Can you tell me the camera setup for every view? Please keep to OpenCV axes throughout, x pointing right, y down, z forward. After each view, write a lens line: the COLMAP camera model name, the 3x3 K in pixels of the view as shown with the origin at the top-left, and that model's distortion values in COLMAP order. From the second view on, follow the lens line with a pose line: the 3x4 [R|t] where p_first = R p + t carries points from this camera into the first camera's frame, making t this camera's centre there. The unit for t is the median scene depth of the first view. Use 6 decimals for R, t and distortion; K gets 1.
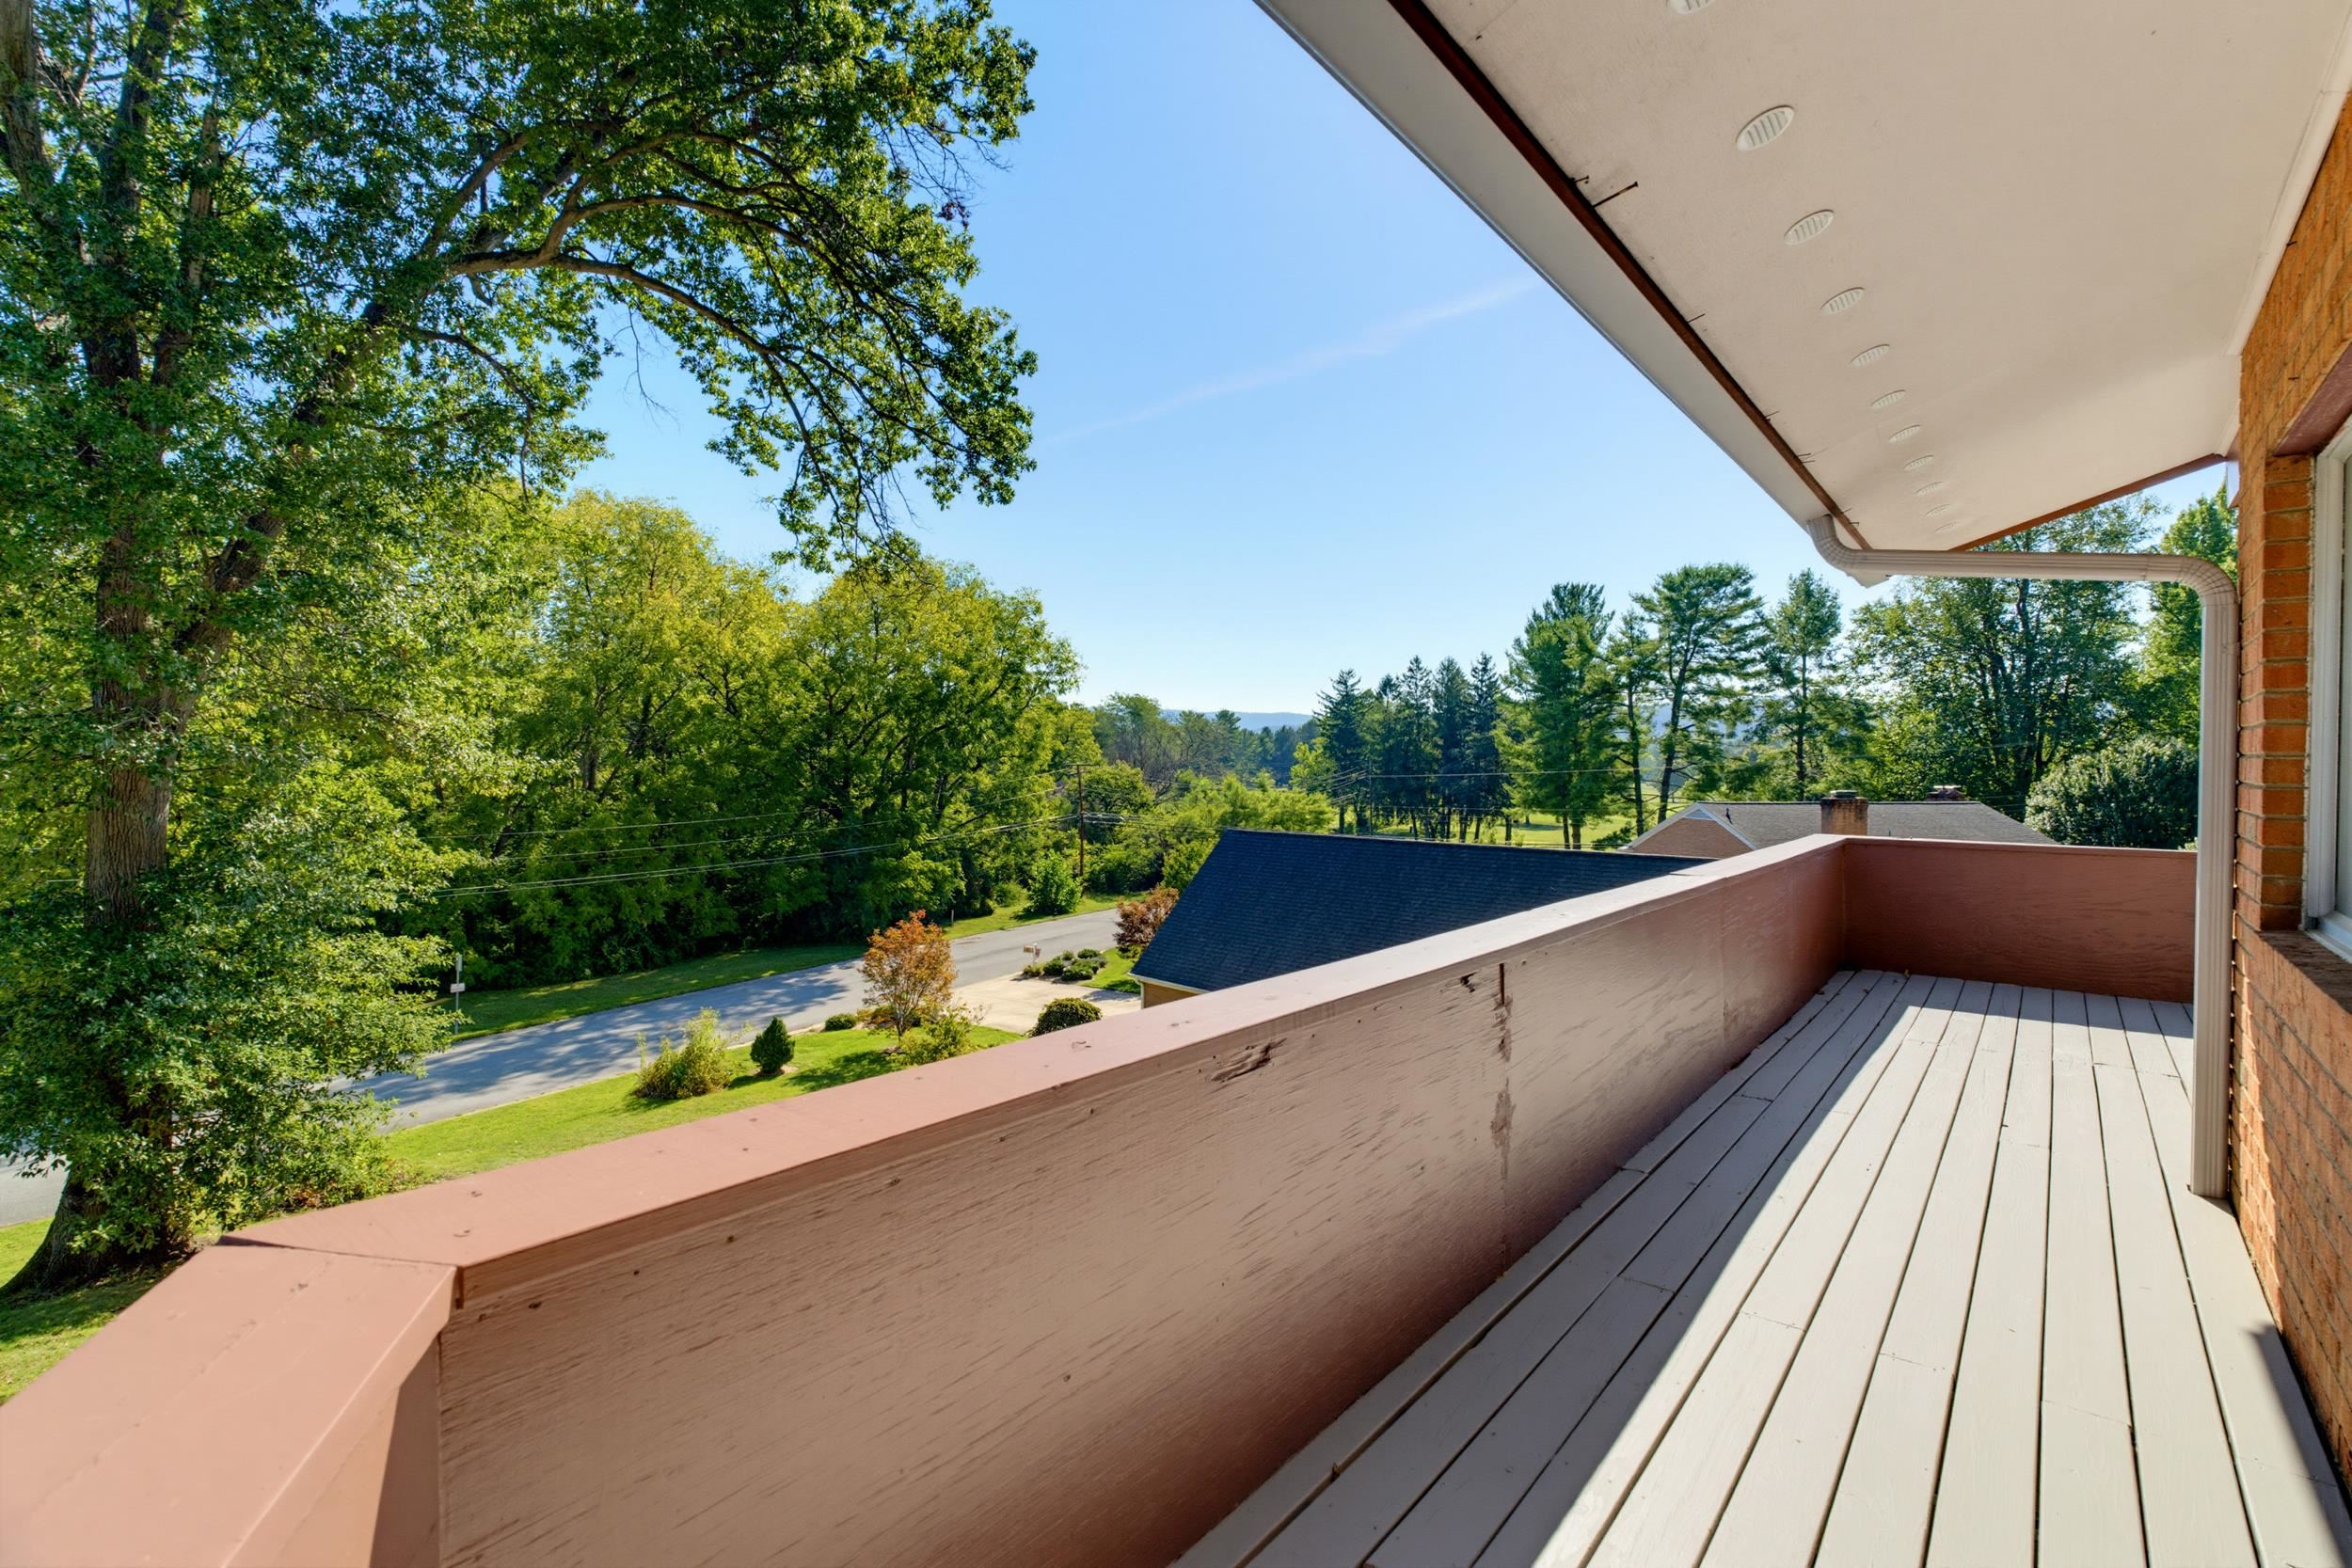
lens RADIAL K [[1101.1, 0, 1176.0], [0, 1101.1, 784.0], [0, 0, 1]] dist [-0.010263, -0.000058]
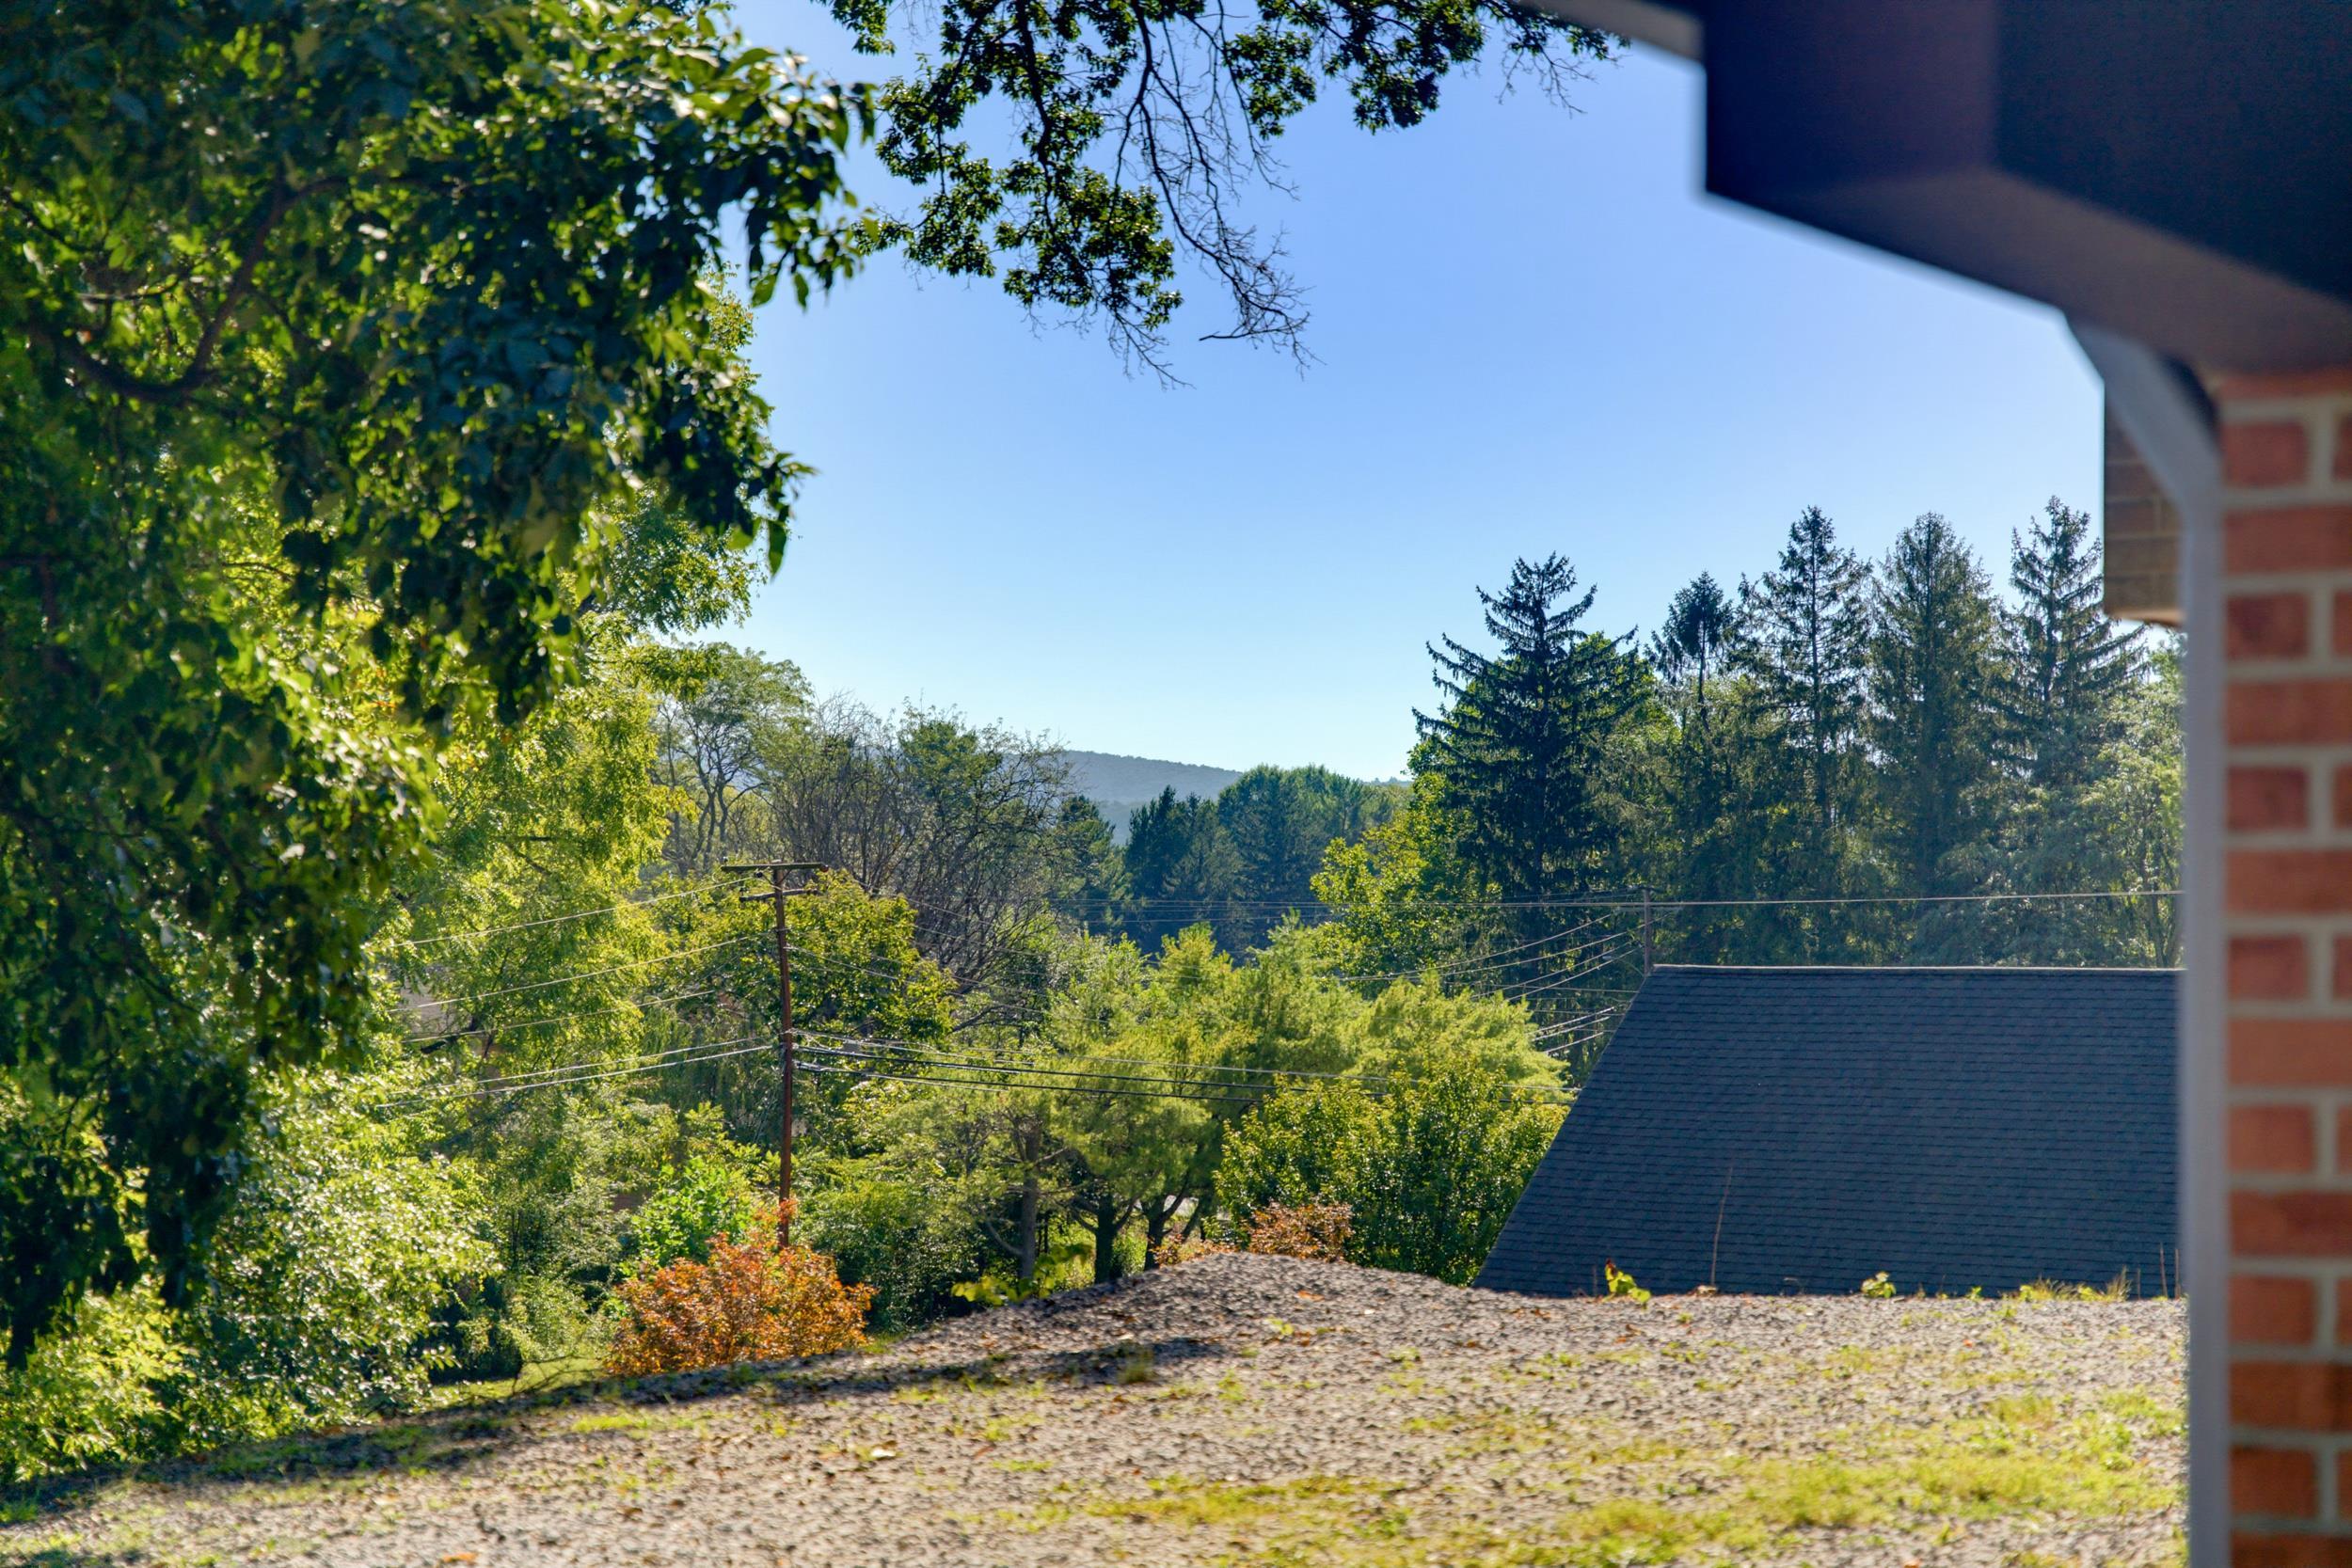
lens RADIAL K [[4704.6, 0, 1176.0], [0, 4704.6, 784.0], [0, 0, 1]] dist [0.046801, 0.059715]
pose [[0.992663, 0.007457, 0.120680, -0.129337], [-0.000540, 0.998360, -0.057247, 0.029970], [-0.120909, 0.056762, 0.991039, -0.222093]]
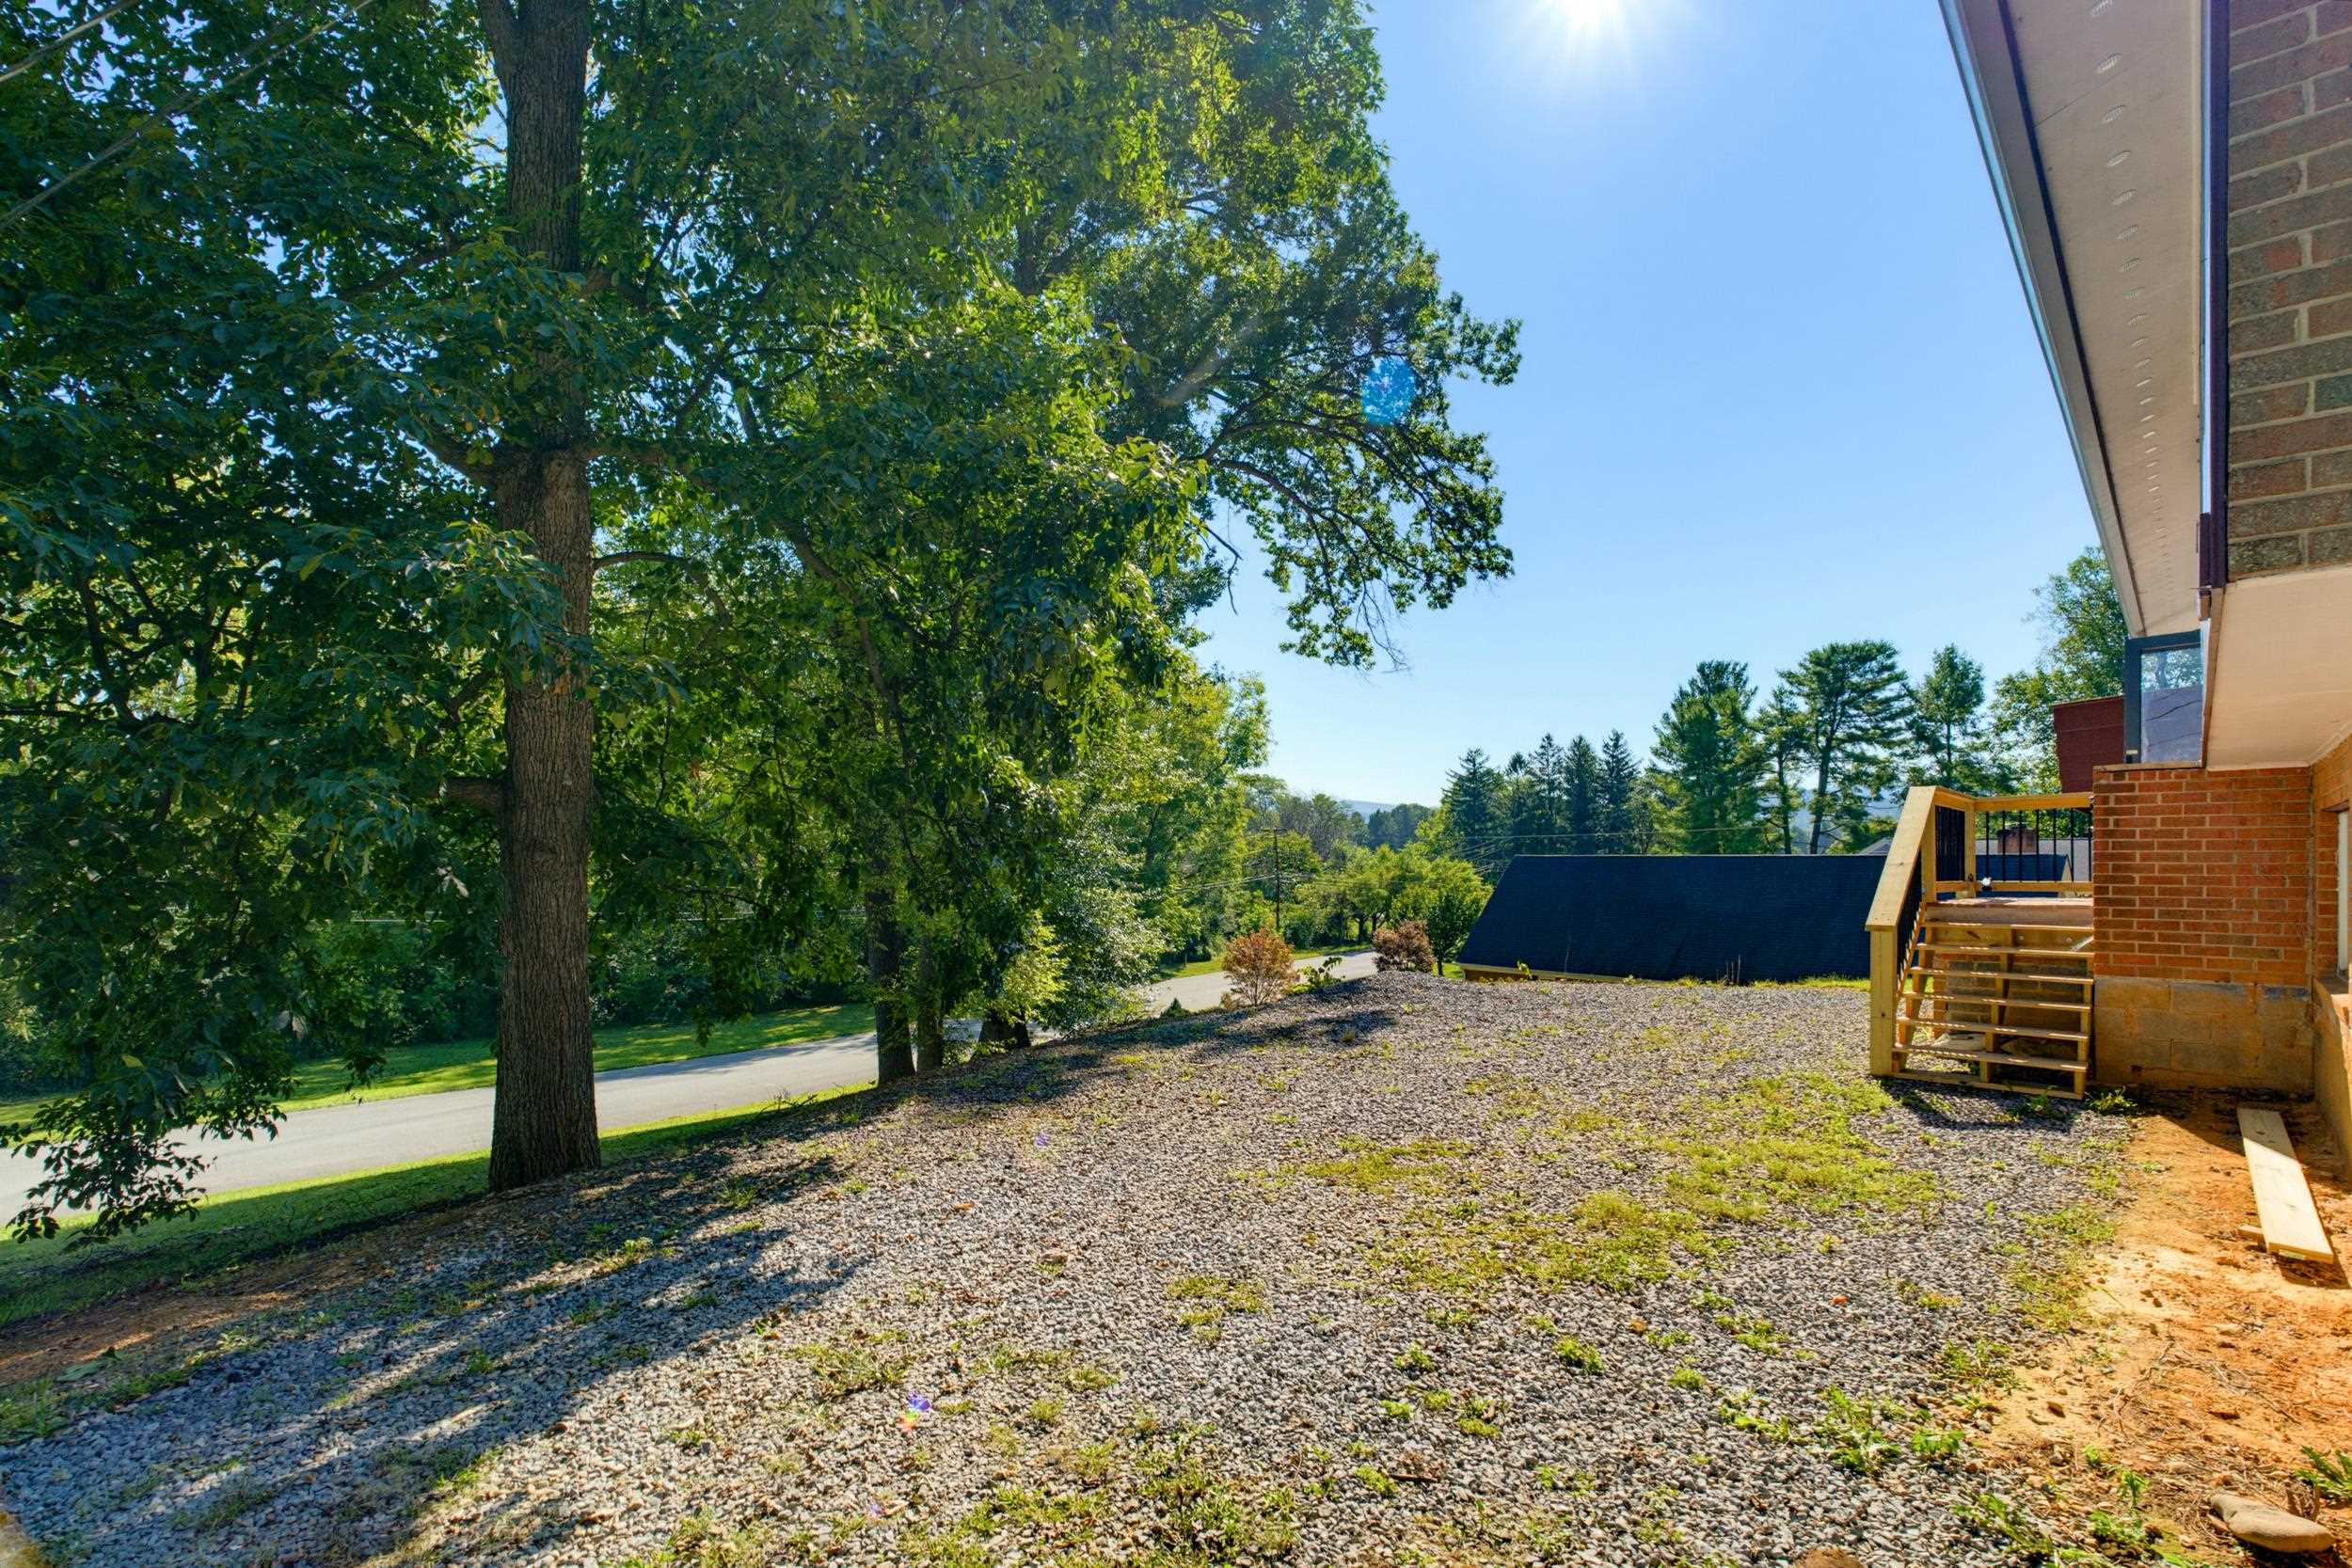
lens RADIAL K [[1121.6, 0, 1184.8], [0, 1121.6, 866.5], [0, 0, 1]] dist [0.001893, 0.000191]
pose [[0.998616, -0.005569, -0.052301, -0.116938], [0.005197, 0.999960, -0.007237, 0.026269], [0.052339, 0.006956, 0.998605, -0.136903]]
